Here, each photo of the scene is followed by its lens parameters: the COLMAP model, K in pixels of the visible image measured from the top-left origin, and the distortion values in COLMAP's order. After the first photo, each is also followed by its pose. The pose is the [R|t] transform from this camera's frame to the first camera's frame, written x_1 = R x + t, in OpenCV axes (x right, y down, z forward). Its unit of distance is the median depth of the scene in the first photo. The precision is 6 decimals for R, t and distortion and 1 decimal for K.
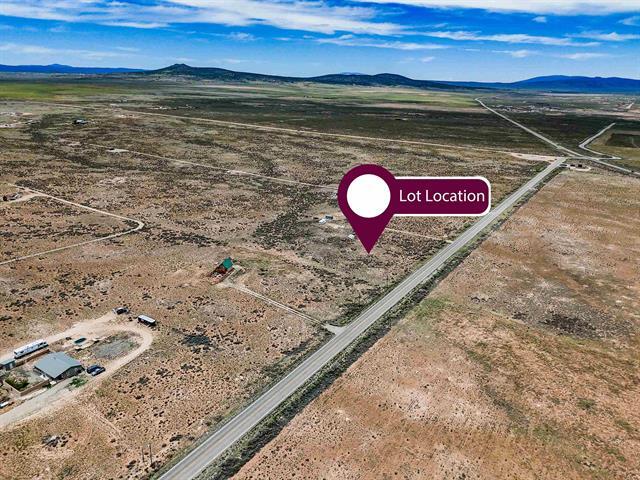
lens RADIAL K [[470.9, 0, 321.4], [0, 470.9, 241.9], [0, 0, 1]] dist [0.061357, -0.055000]
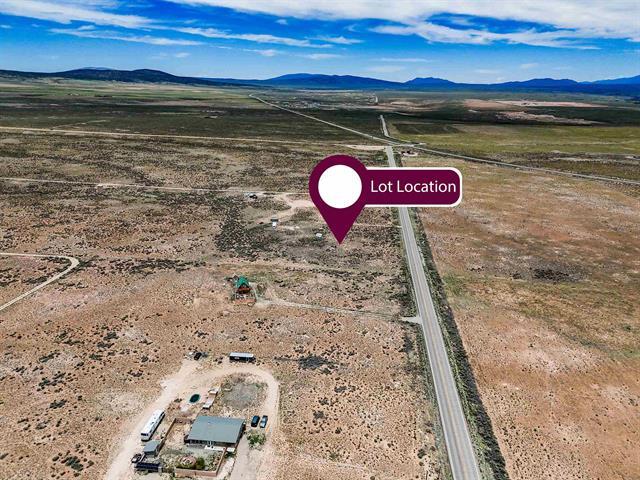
lens RADIAL K [[470.9, 0, 322.0], [0, 470.9, 239.1], [0, 0, 1]] dist [0.061357, -0.055000]
pose [[0.887436, -0.150227, 0.435762, -0.375968], [0.149680, 0.988086, 0.035813, -0.038682], [-0.435951, 0.033443, 0.899349, 0.088319]]
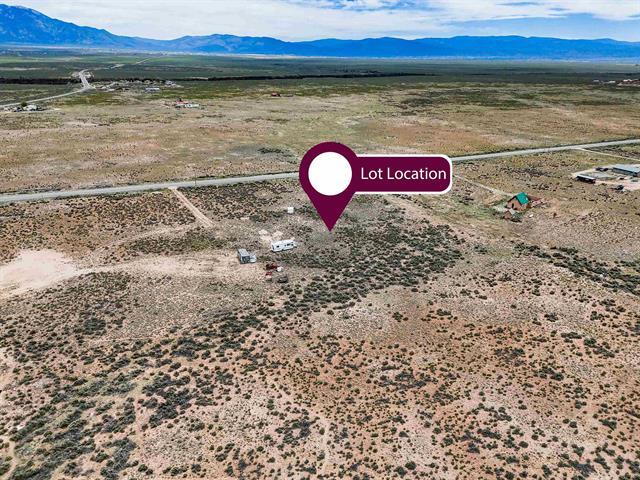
lens RADIAL K [[470.9, 0, 321.6], [0, 470.9, 243.6], [0, 0, 1]] dist [0.061357, -0.055000]
pose [[-0.859894, -0.220387, 0.460448, -0.246642], [0.131508, 0.775918, 0.616974, -0.334121], [-0.493243, 0.591085, -0.638224, 1.388385]]
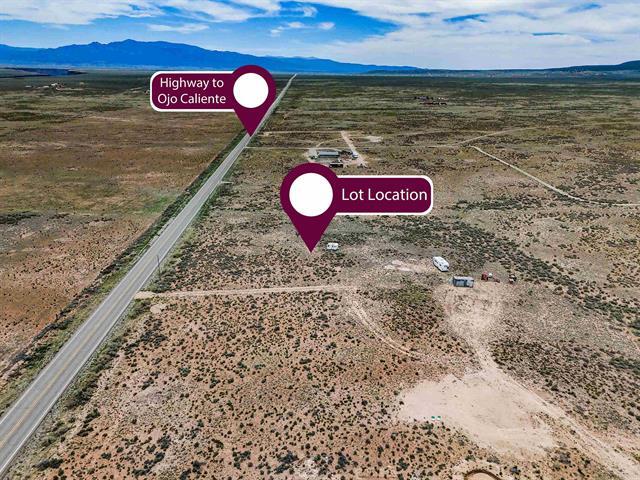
lens RADIAL K [[470.9, 0, 321.9], [0, 470.9, 238.7], [0, 0, 1]] dist [0.061357, -0.055000]
pose [[-0.810836, 0.165981, -0.561245, 0.375102], [-0.218883, 0.803361, 0.553807, -0.313694], [0.542803, 0.571893, -0.615063, 1.329086]]
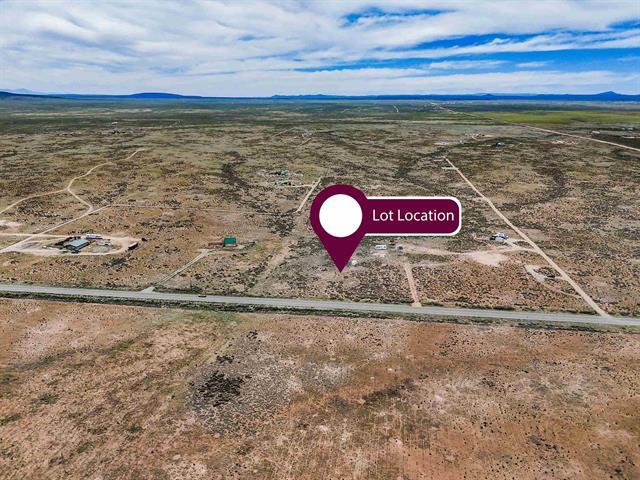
lens RADIAL K [[470.9, 0, 320.8], [0, 470.9, 237.3], [0, 0, 1]] dist [0.061357, -0.055000]
pose [[0.445987, 0.234301, -0.863828, 0.842619], [-0.289038, 0.951121, 0.108750, -0.143766], [0.847085, 0.201178, 0.491910, 0.474994]]
